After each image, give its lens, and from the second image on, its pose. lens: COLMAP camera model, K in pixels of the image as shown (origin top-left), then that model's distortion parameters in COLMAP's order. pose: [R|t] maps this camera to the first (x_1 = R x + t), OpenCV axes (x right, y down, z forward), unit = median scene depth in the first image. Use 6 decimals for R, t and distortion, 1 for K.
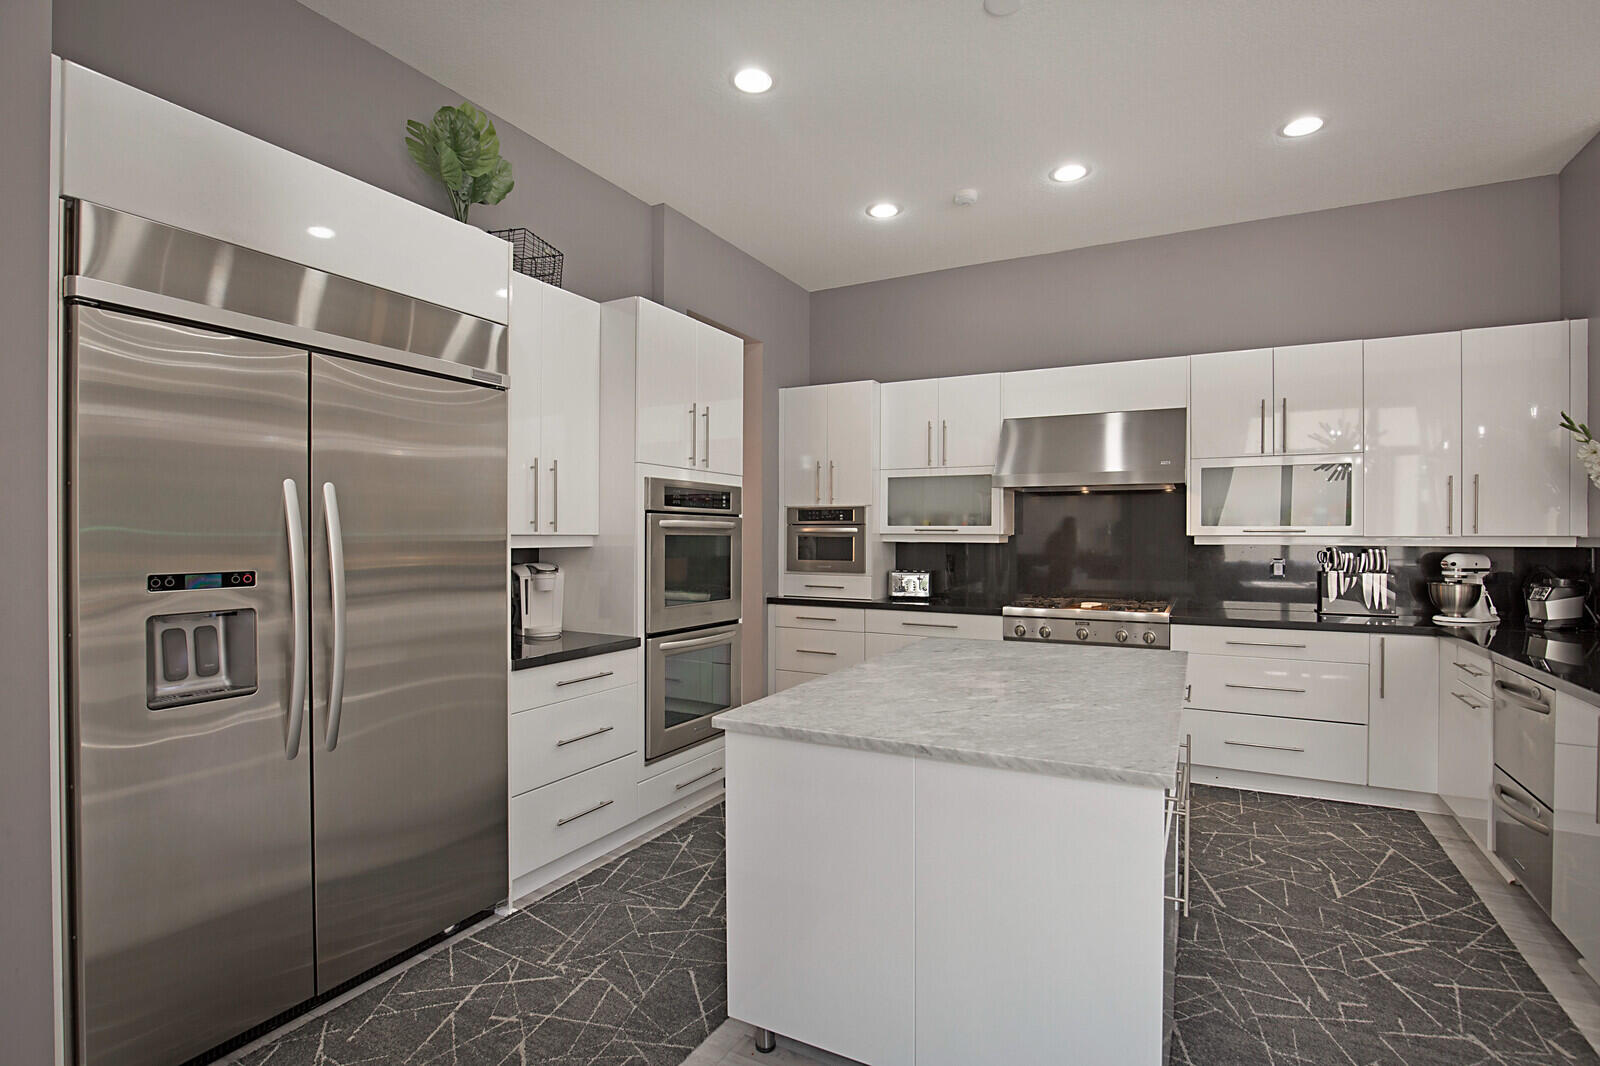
lens RADIAL K [[767.9, 0, 801.9], [0, 767.9, 537.4], [0, 0, 1]] dist [-0.005972, -0.000366]
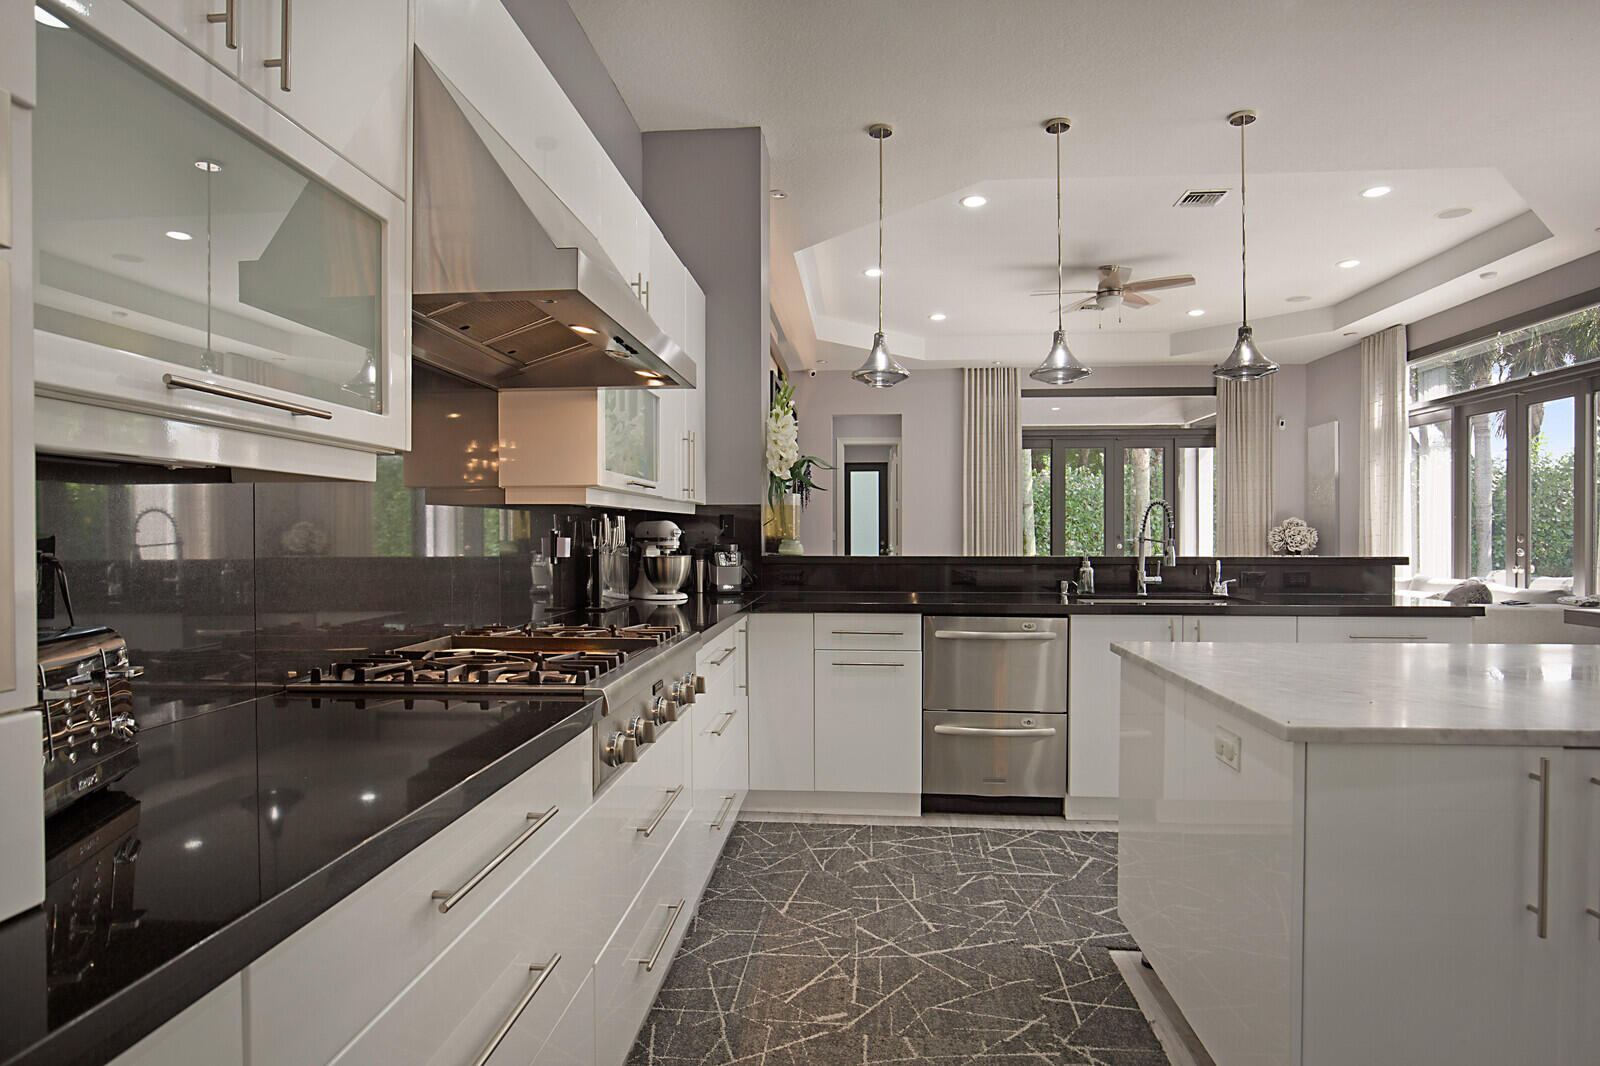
lens RADIAL K [[877.5, 0, 801.8], [0, 877.5, 532.5], [0, 0, 1]] dist [-0.001580, -0.000088]
pose [[-0.412971, -0.005054, 0.910730, -0.136330], [0.000670, 0.999983, 0.005854, 0.036663], [-0.910744, 0.003028, -0.412960, 1.562381]]
